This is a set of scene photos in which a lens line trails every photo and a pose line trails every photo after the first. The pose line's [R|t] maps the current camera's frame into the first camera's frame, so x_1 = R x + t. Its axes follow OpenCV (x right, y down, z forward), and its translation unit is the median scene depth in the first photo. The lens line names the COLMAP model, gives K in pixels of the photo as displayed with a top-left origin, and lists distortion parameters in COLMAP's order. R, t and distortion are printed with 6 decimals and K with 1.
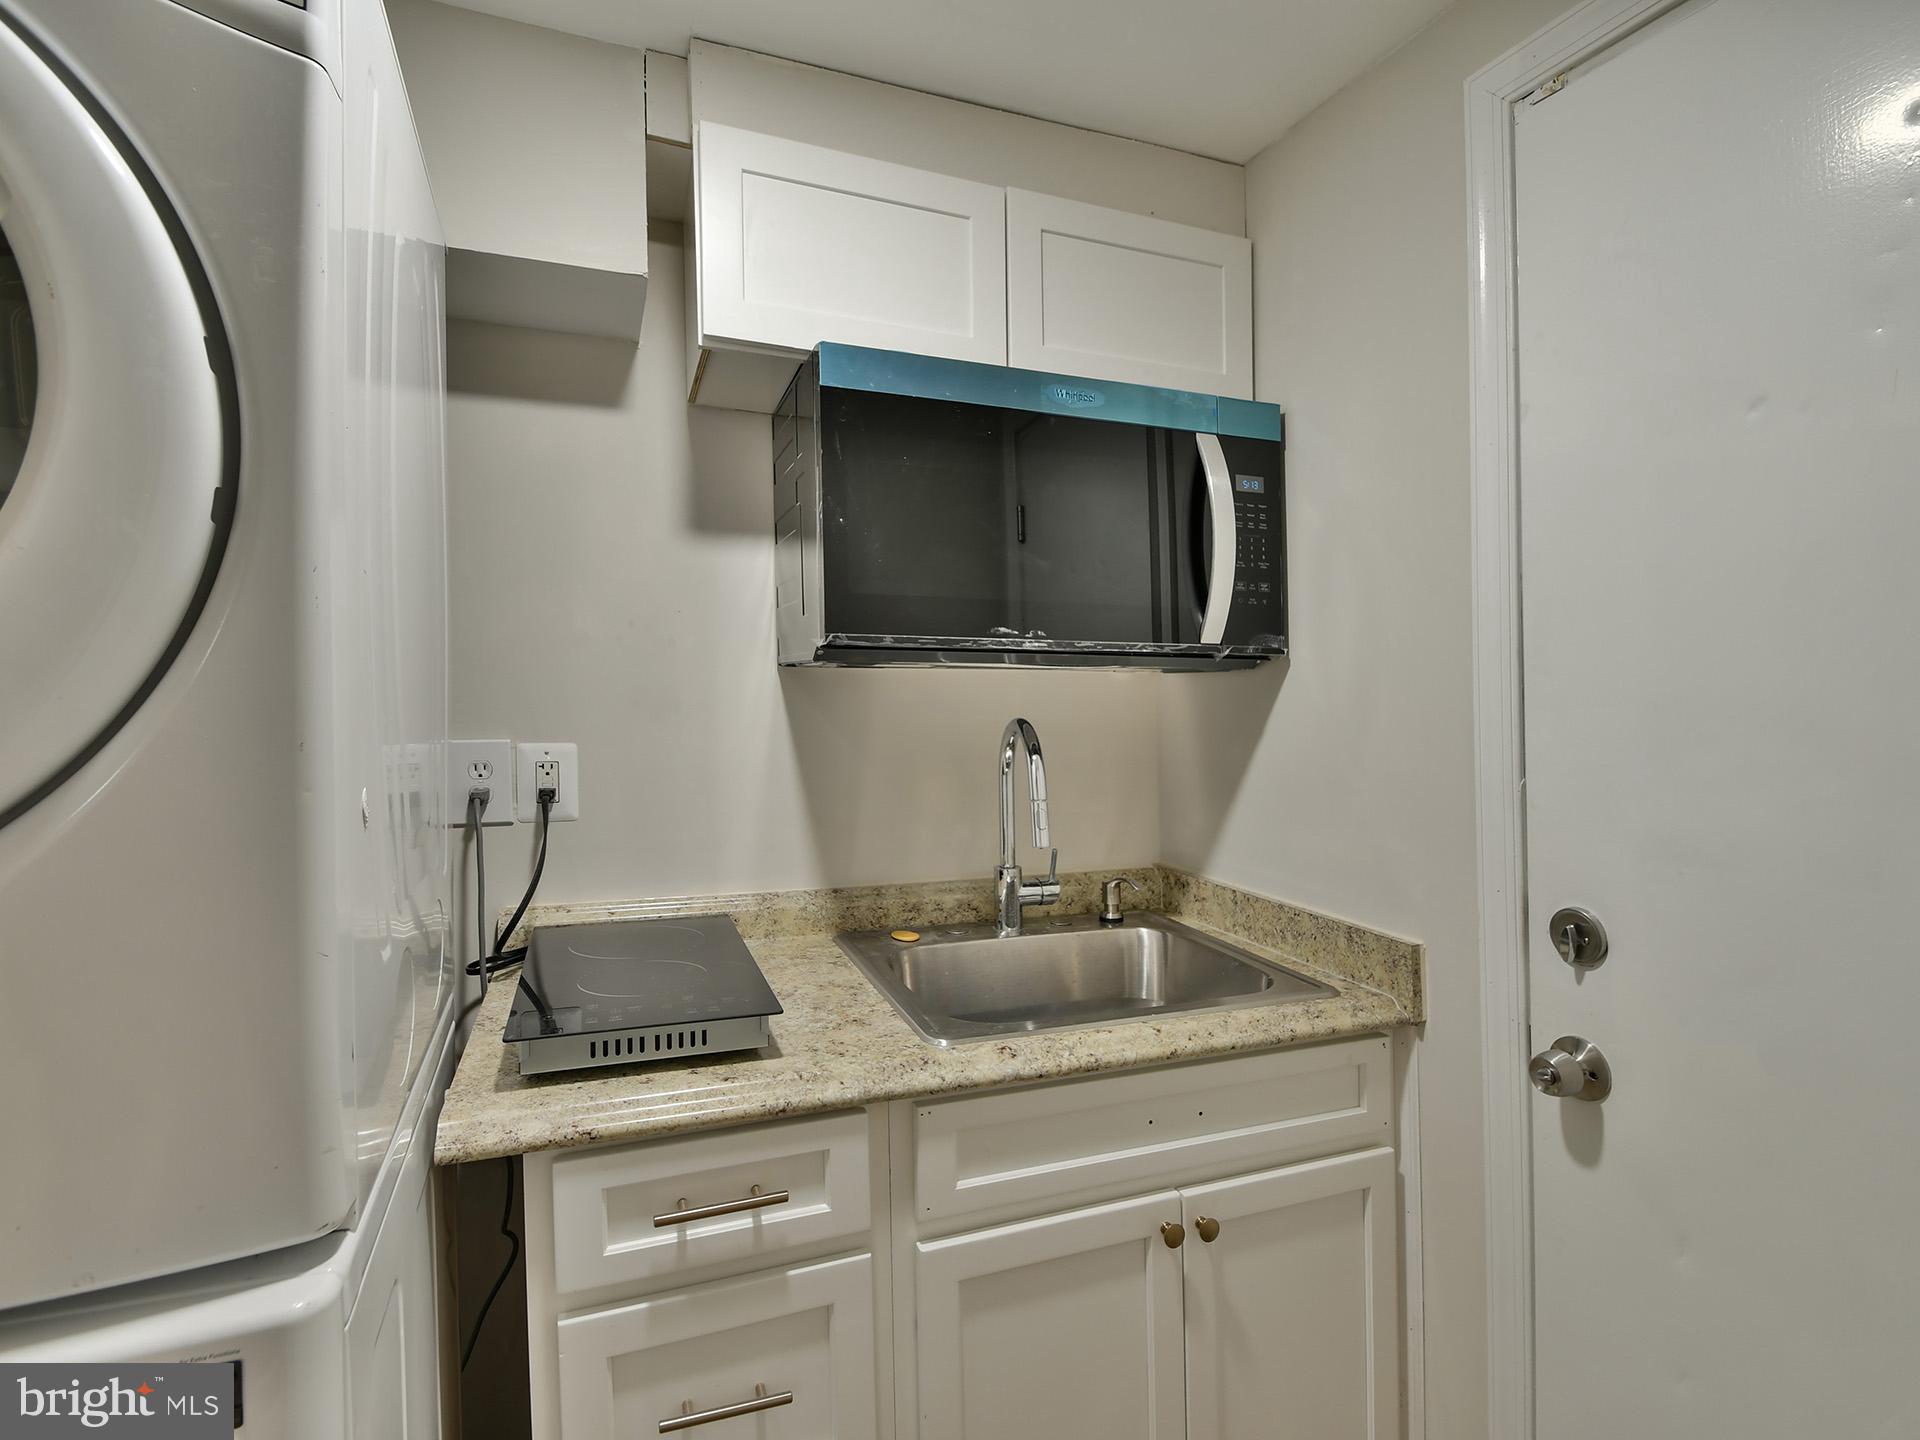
lens RADIAL K [[979.9, 0, 953.6], [0, 979.9, 715.3], [0, 0, 1]] dist [0.010176, -0.002340]
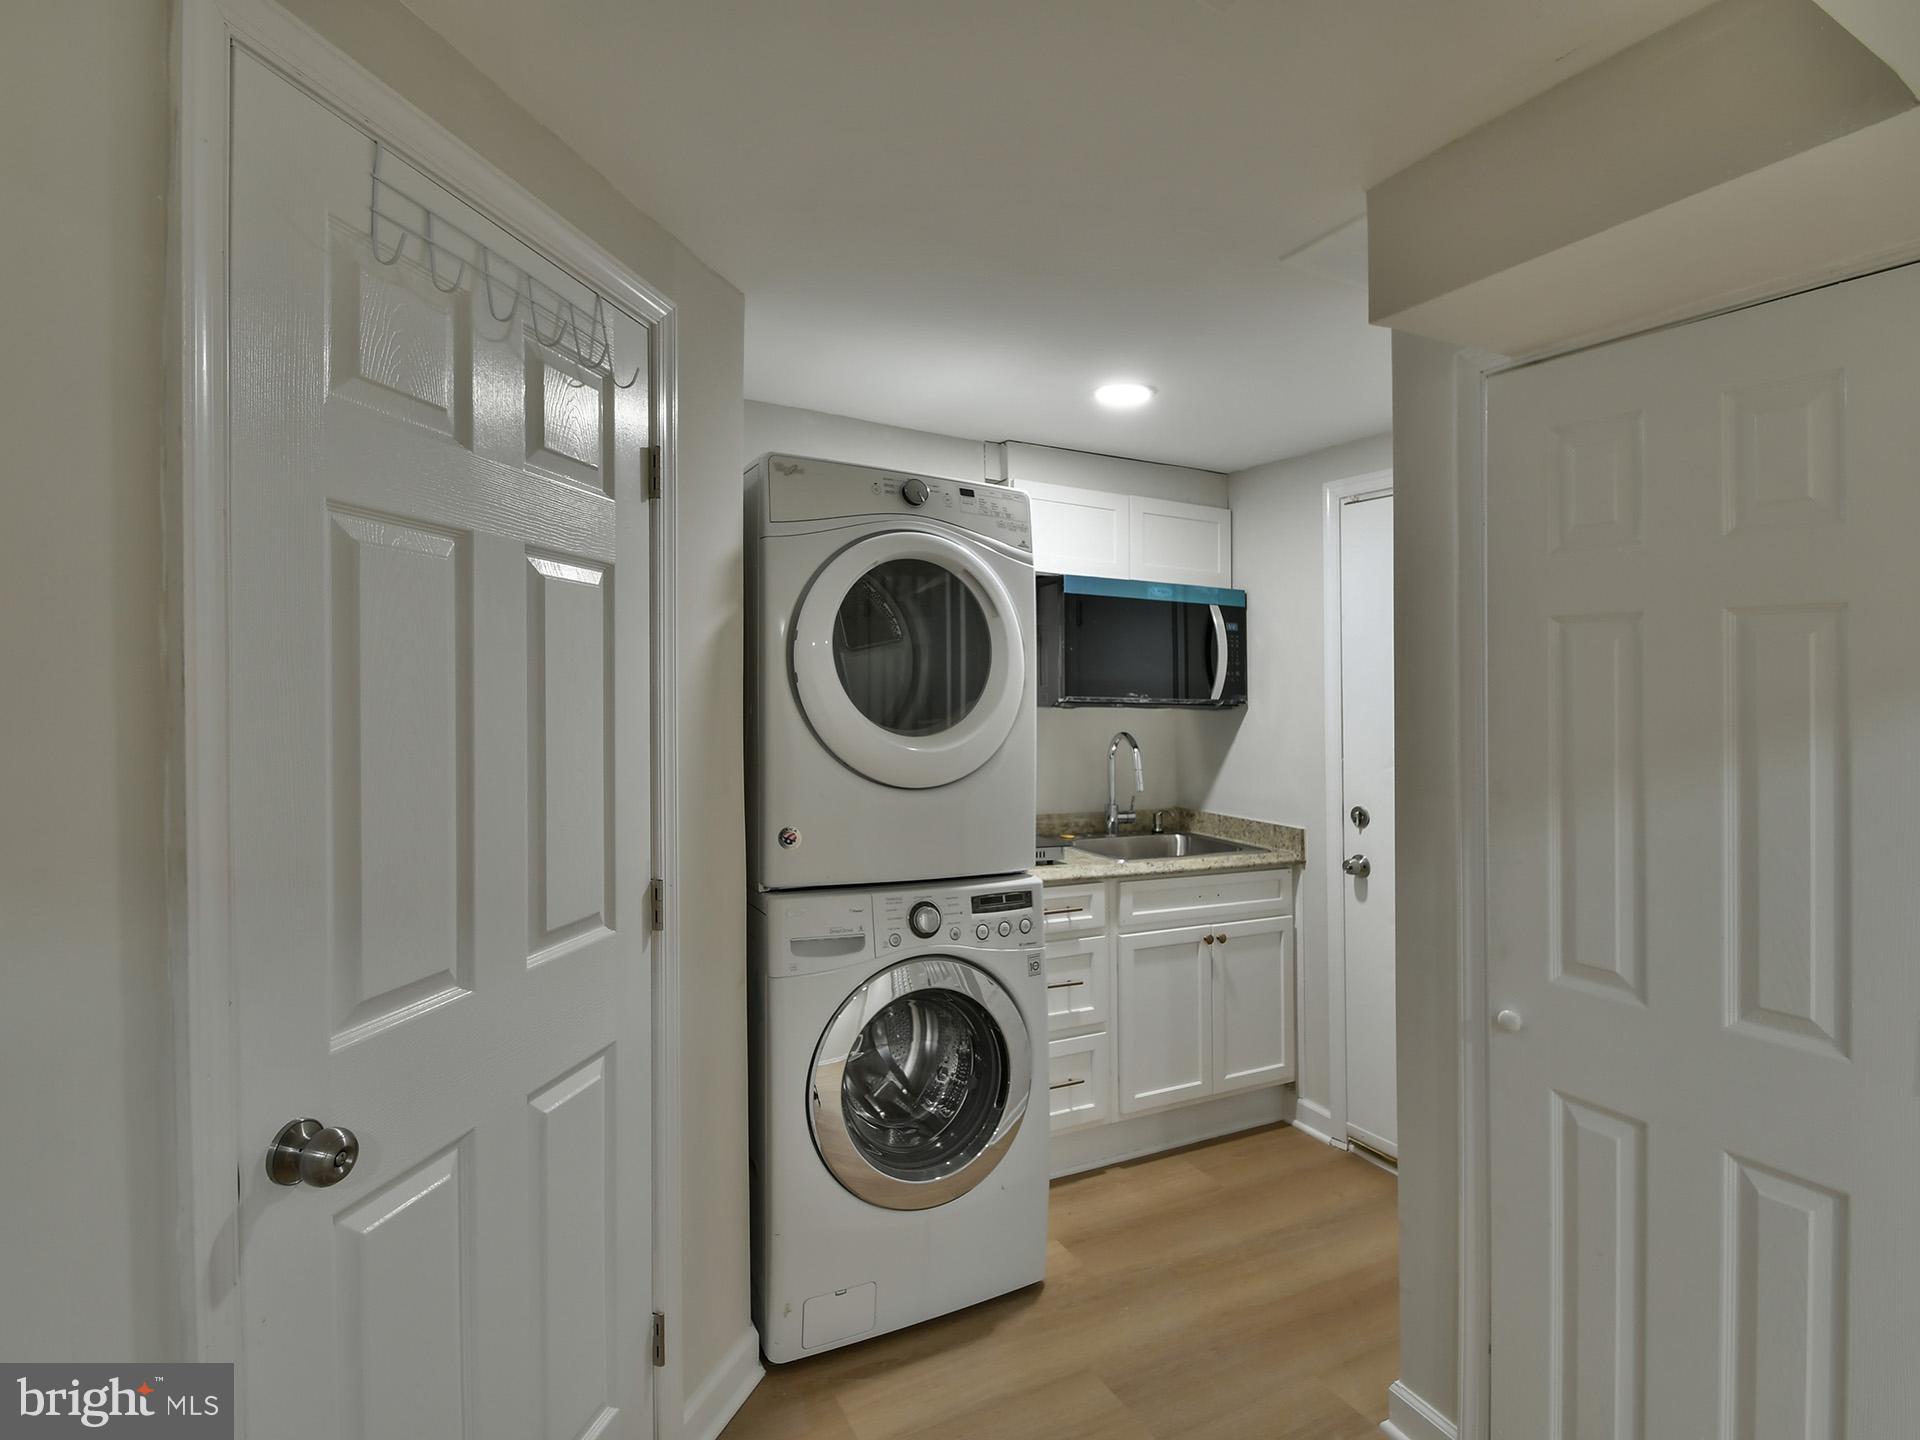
lens RADIAL K [[979.9, 0, 968.8], [0, 979.9, 712.9], [0, 0, 1]] dist [0.010176, -0.002340]
pose [[0.993496, 0.010169, 0.113411, -0.595584], [-0.009473, 0.999933, -0.006675, -0.024657], [-0.113471, 0.005557, 0.993526, -1.251725]]
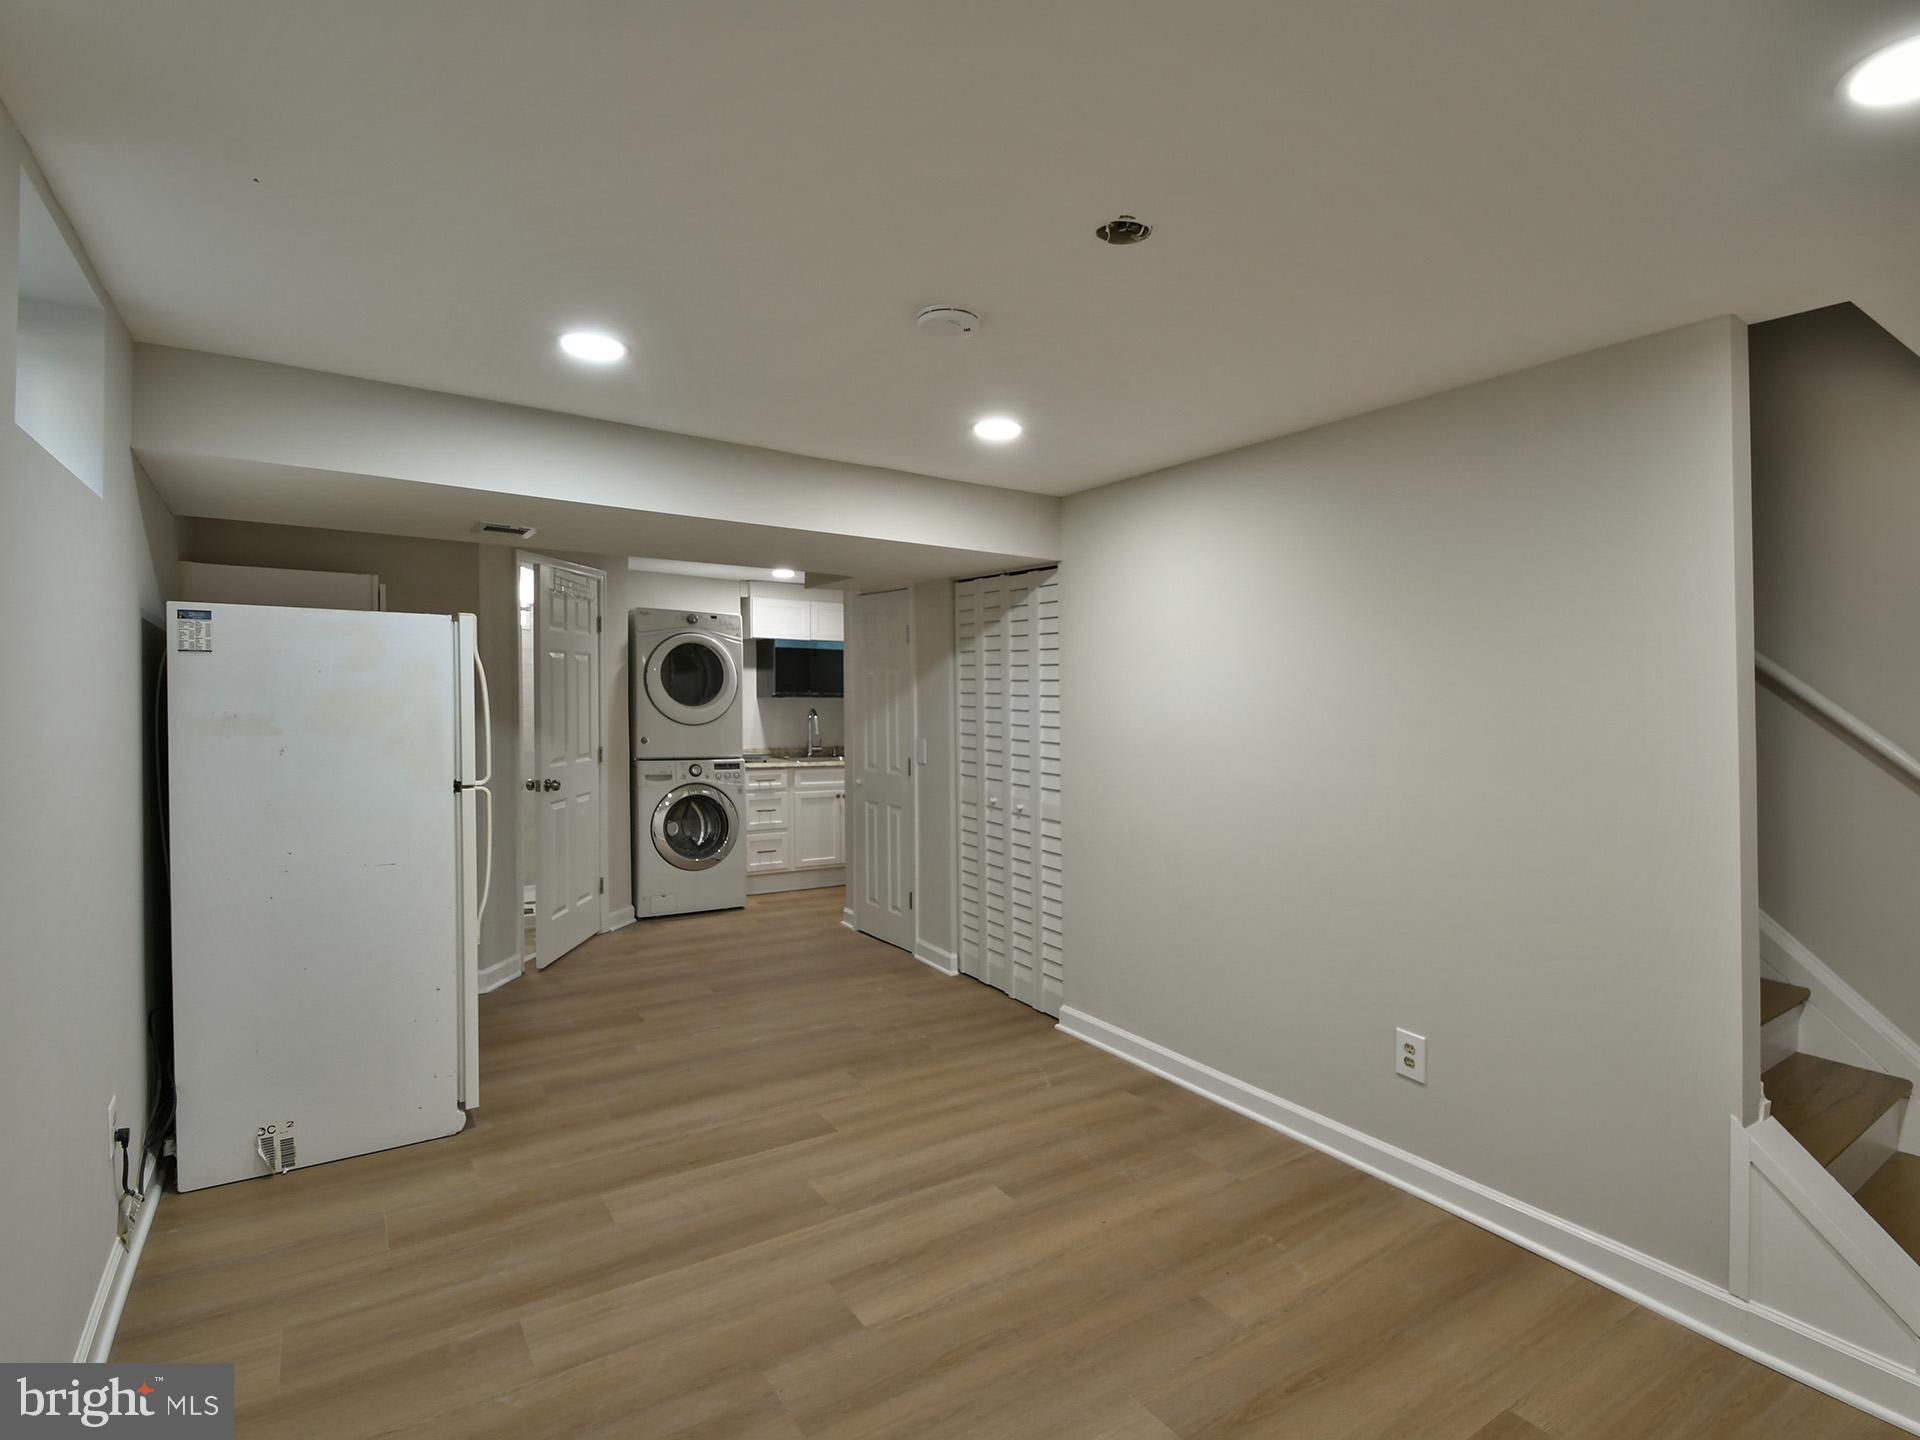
lens RADIAL K [[979.9, 0, 1007.7], [0, 979.9, 695.0], [0, 0, 1]] dist [0.010176, -0.002340]
pose [[0.969201, 0.006049, 0.246195, -0.209865], [0.001006, 0.999593, -0.028520, 0.082622], [-0.246267, 0.027889, 0.968801, -4.343722]]
